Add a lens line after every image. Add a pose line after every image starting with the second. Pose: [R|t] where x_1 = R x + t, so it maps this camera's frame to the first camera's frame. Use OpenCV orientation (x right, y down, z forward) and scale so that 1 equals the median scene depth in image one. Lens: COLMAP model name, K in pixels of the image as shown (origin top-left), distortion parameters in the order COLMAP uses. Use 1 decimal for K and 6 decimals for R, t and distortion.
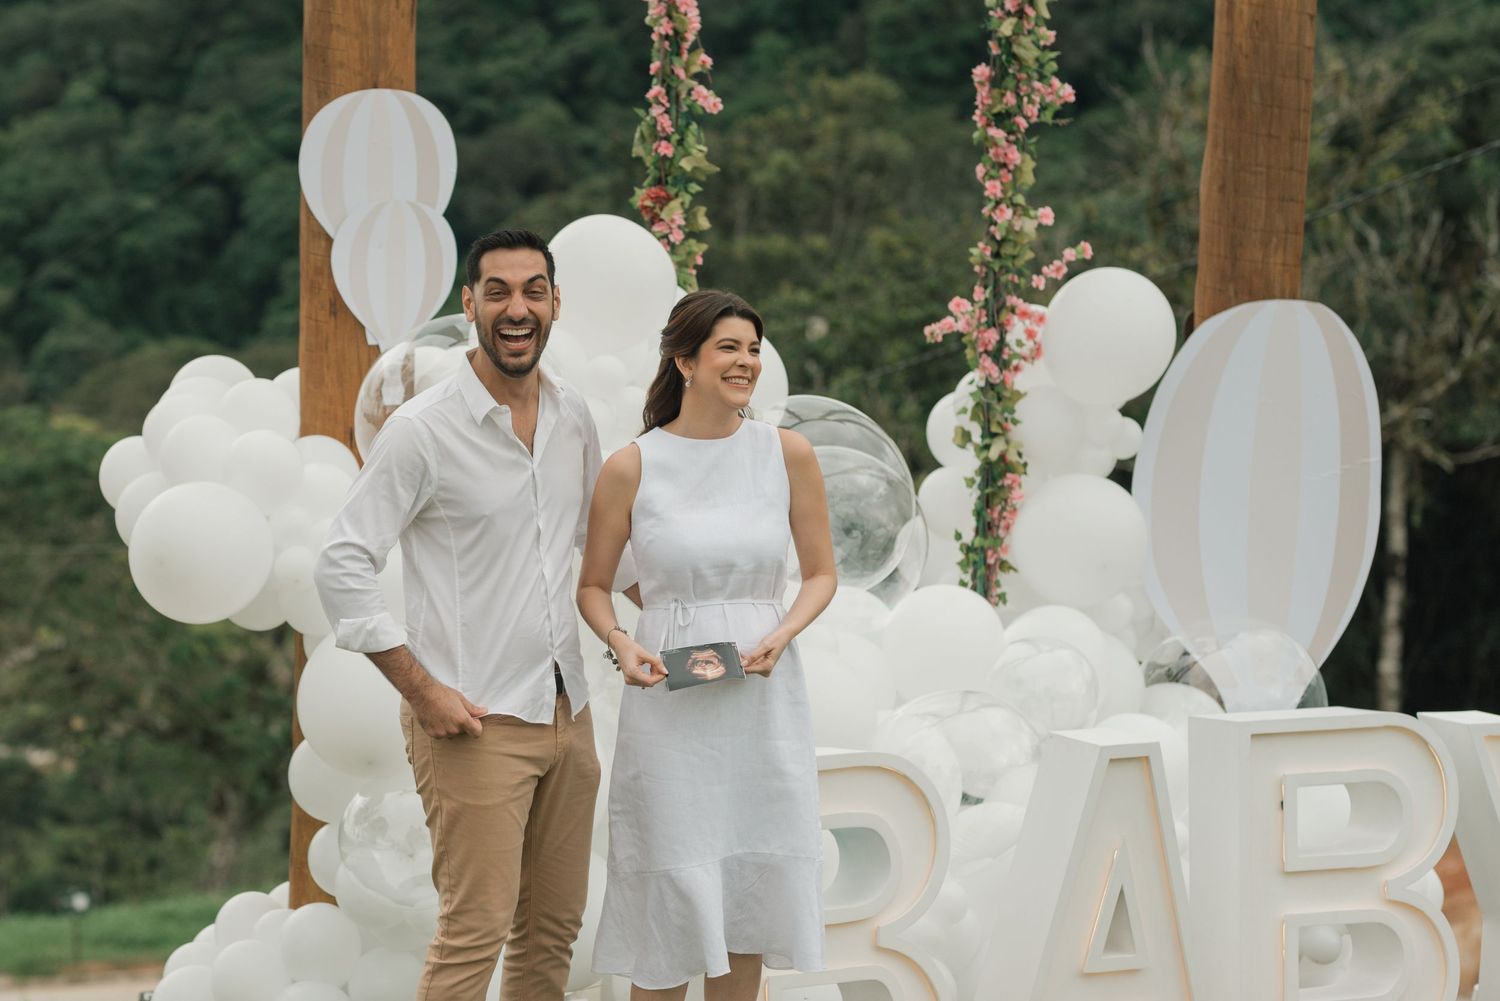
lens RADIAL K [[3732.5, 0, 750.7], [0, 3732.5, 501.5], [0, 0, 1]] dist [0.013633, 0.000000]
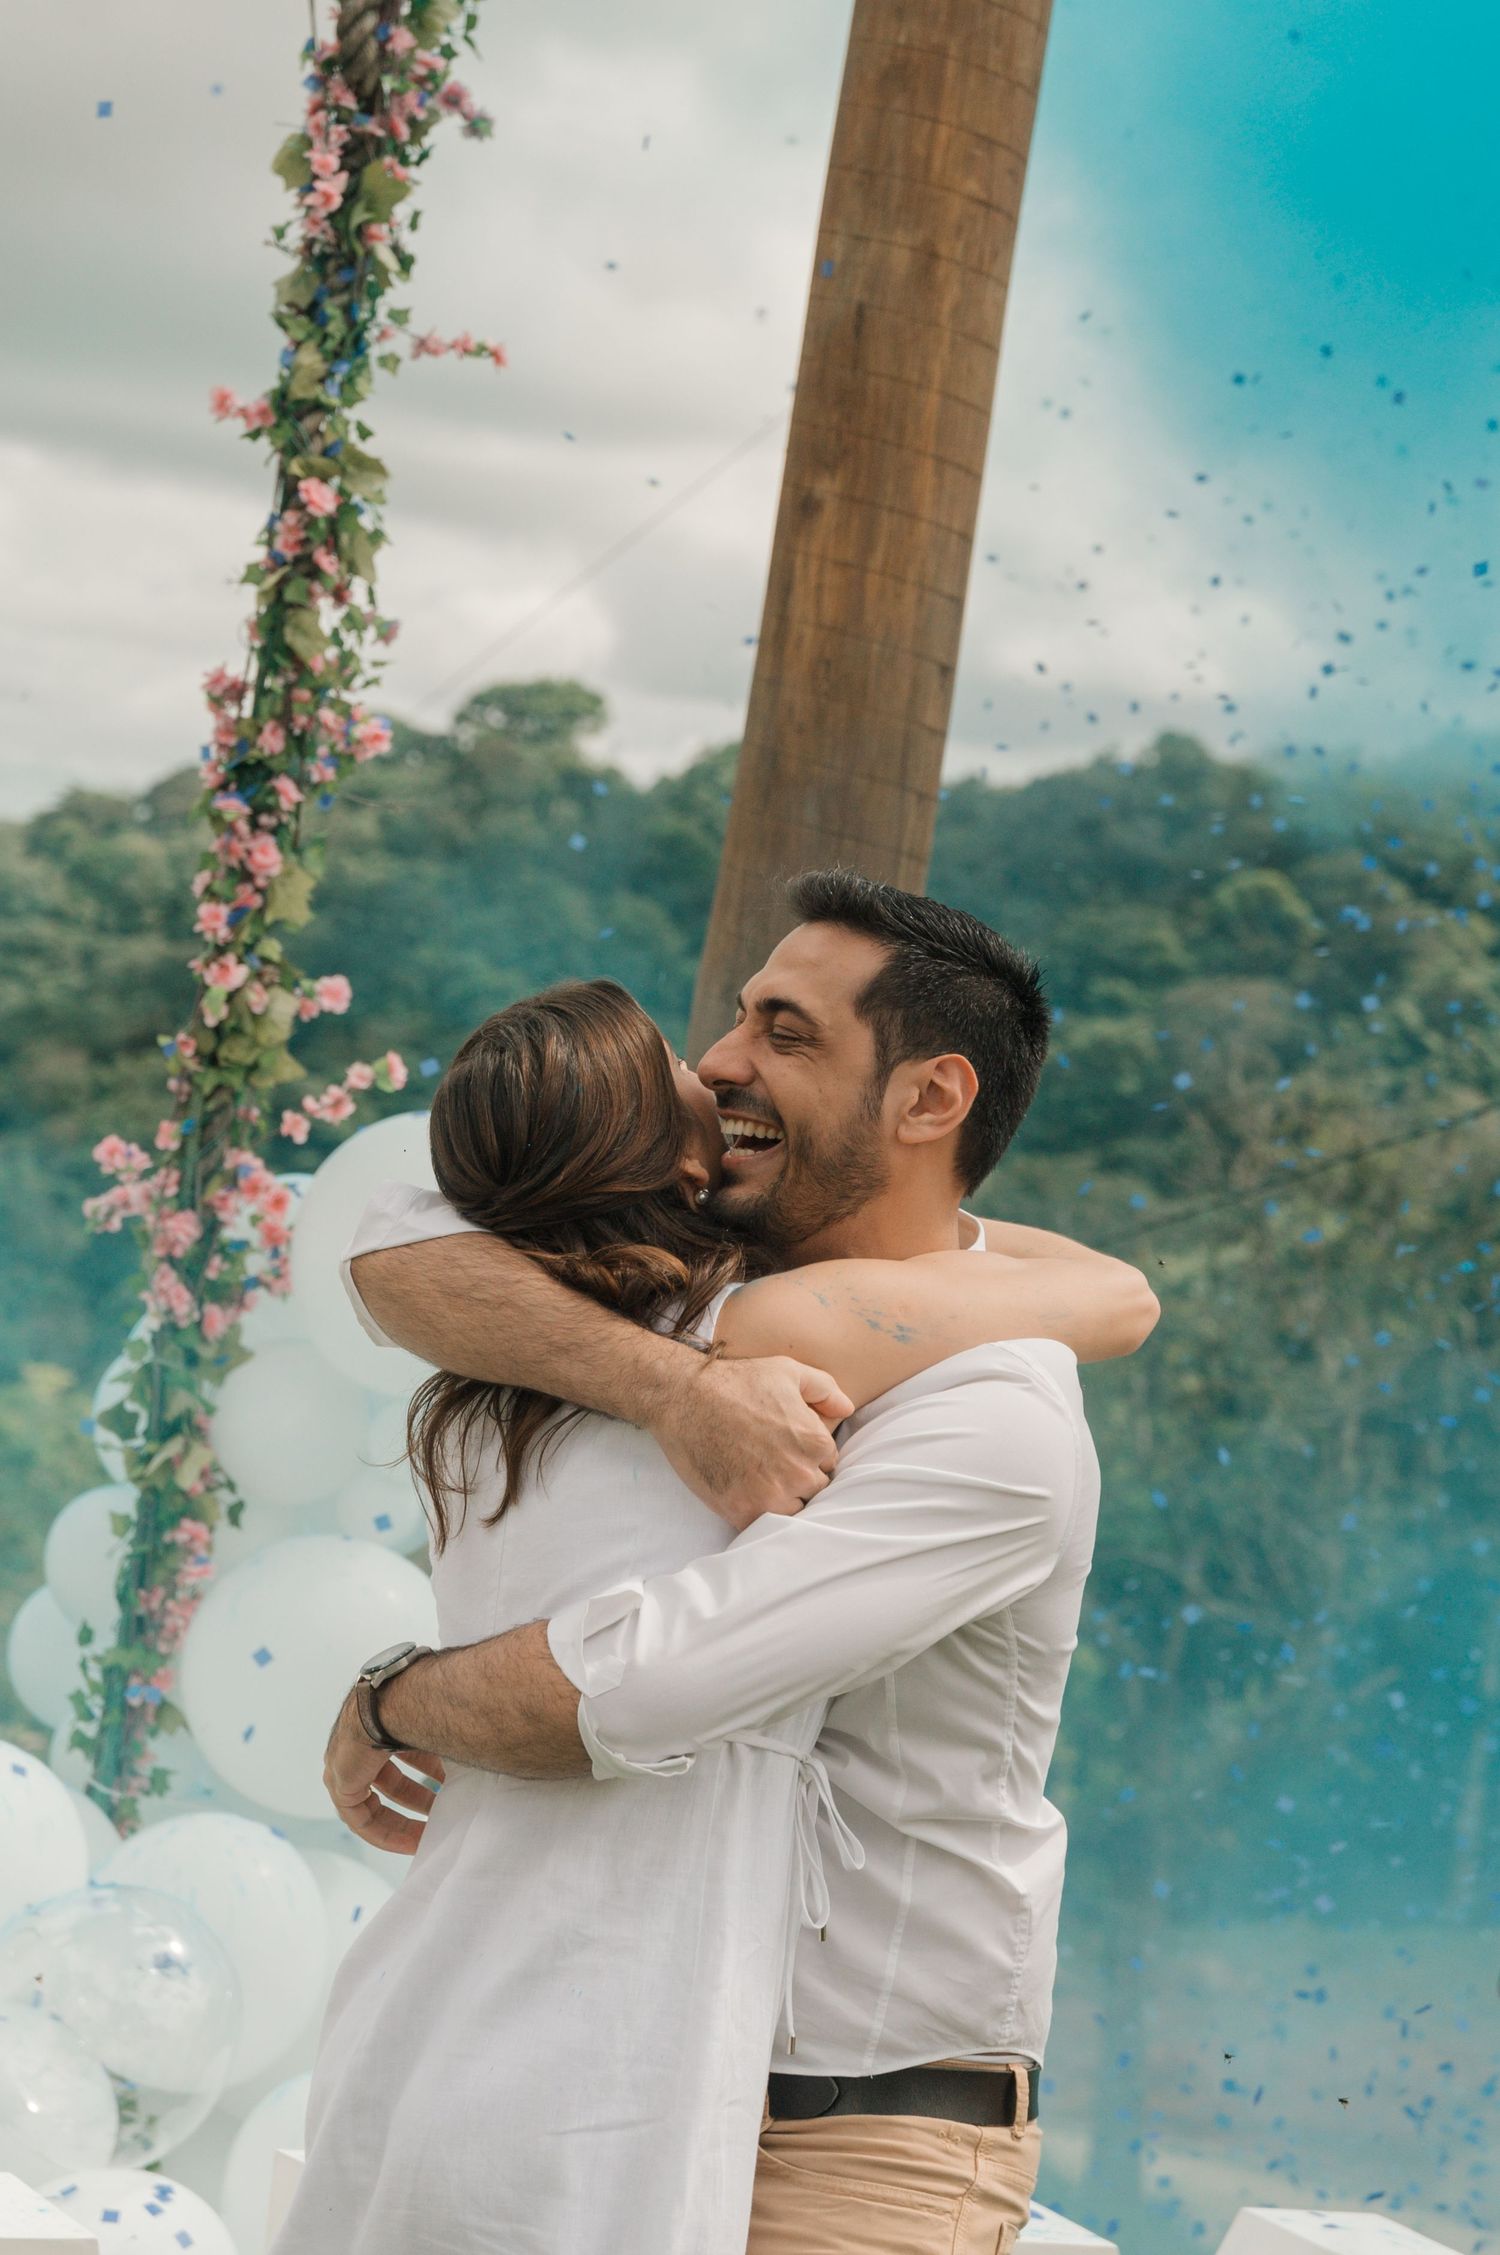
lens RADIAL K [[3695.8, 0, 746.7], [0, 3695.8, 1122.8], [0, 0, 1]] dist [0.183097, 0.000000]
pose [[0.992851, 0.115432, -0.030368, 0.148808], [-0.117892, 0.988146, -0.098334, -0.019288], [0.018657, 0.101211, 0.994690, 0.526658]]
